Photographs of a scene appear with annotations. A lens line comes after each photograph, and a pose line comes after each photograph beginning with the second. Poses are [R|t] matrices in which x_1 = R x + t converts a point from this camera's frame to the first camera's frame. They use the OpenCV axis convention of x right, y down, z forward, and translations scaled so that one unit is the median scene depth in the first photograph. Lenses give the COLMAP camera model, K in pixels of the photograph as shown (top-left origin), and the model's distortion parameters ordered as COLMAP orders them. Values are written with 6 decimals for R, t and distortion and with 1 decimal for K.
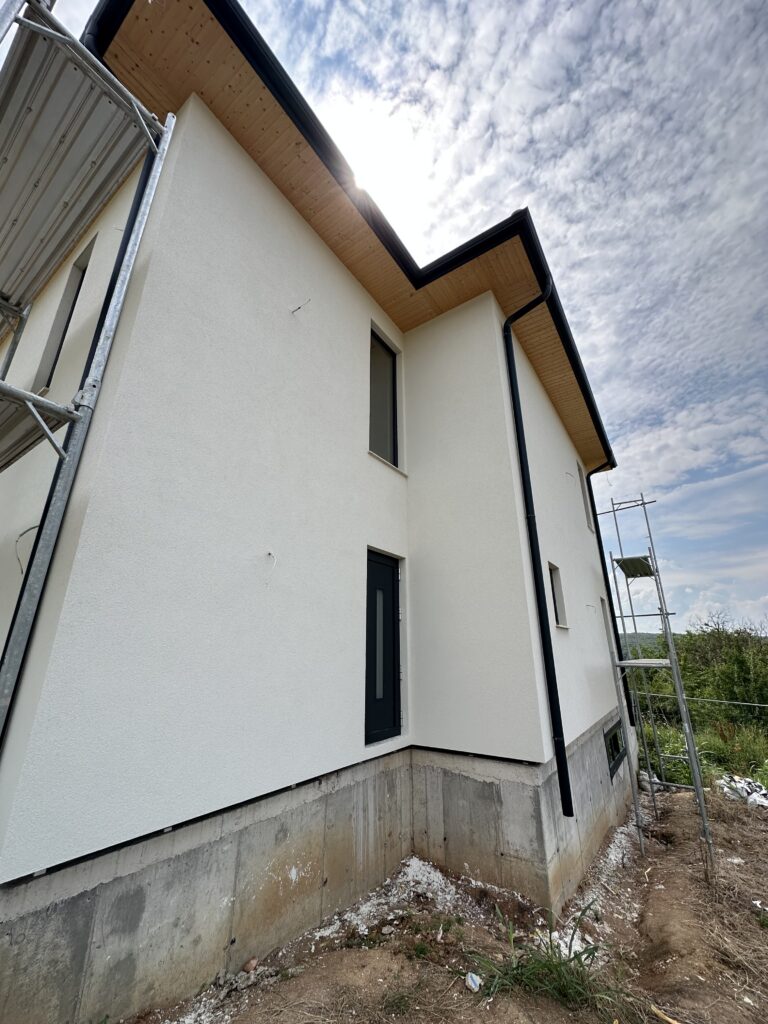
lens RADIAL K [[408.7, 0, 384.8], [0, 408.7, 511.8], [0, 0, 1]] dist [-0.002701, 0.000122]
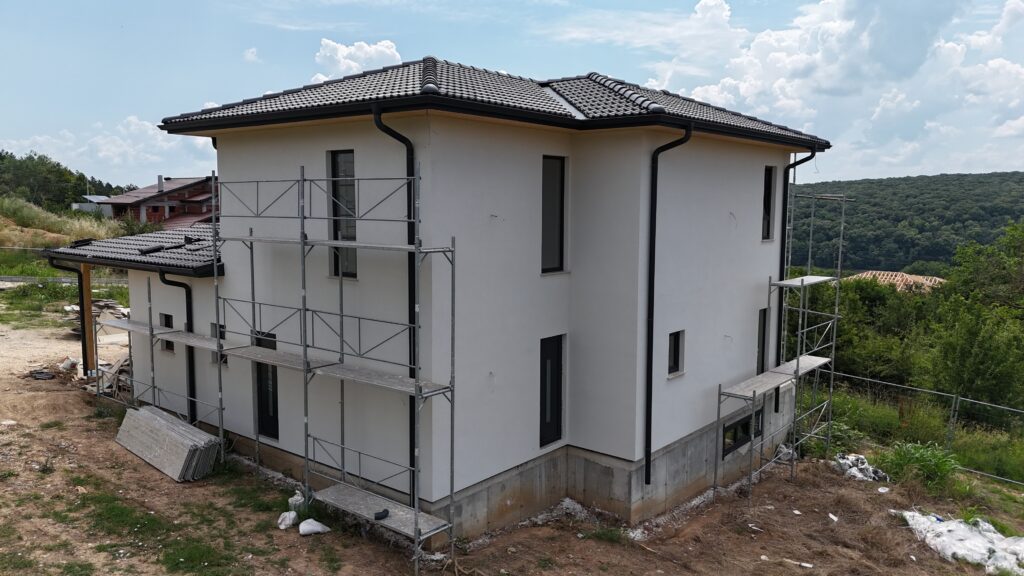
lens RADIAL K [[756.6, 0, 511.2], [0, 756.6, 287.4], [0, 0, 1]] dist [0.064530, -0.028661]
pose [[0.996912, 0.014417, -0.077195, 0.076493], [0.020217, 0.902756, 0.429678, -1.575239], [0.075882, -0.429912, 0.899676, -1.796000]]
